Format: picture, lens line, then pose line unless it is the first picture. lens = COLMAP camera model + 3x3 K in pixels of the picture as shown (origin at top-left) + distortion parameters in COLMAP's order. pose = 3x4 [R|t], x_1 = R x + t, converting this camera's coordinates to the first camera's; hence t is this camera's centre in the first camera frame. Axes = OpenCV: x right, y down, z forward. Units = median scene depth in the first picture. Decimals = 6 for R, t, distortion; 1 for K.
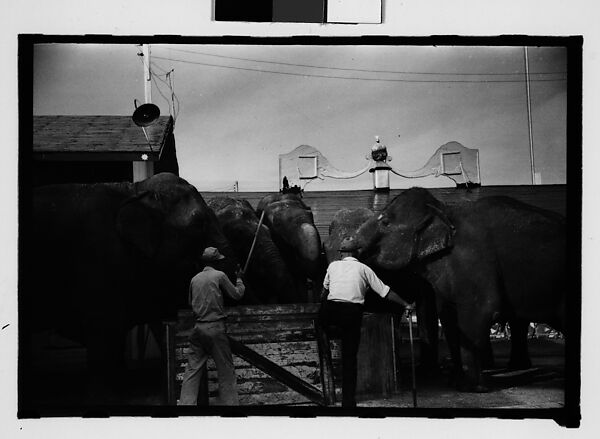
lens RADIAL K [[791.1, 0, 293.5], [0, 791.1, 236.0], [0, 0, 1]] dist [0.195533, 0.000000]
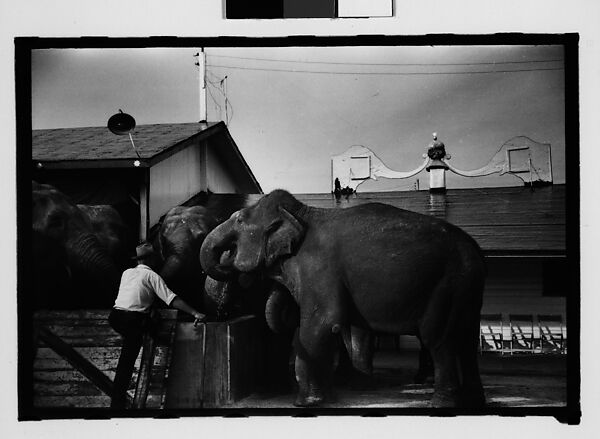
lens RADIAL K [[791.1, 0, 286.2], [0, 791.1, 238.0], [0, 0, 1]] dist [0.195533, 0.000000]
pose [[0.951253, 0.007215, -0.308327, 0.495053], [-0.005738, 0.999967, 0.005698, -0.011810], [0.308358, -0.003651, 0.951263, 0.091983]]
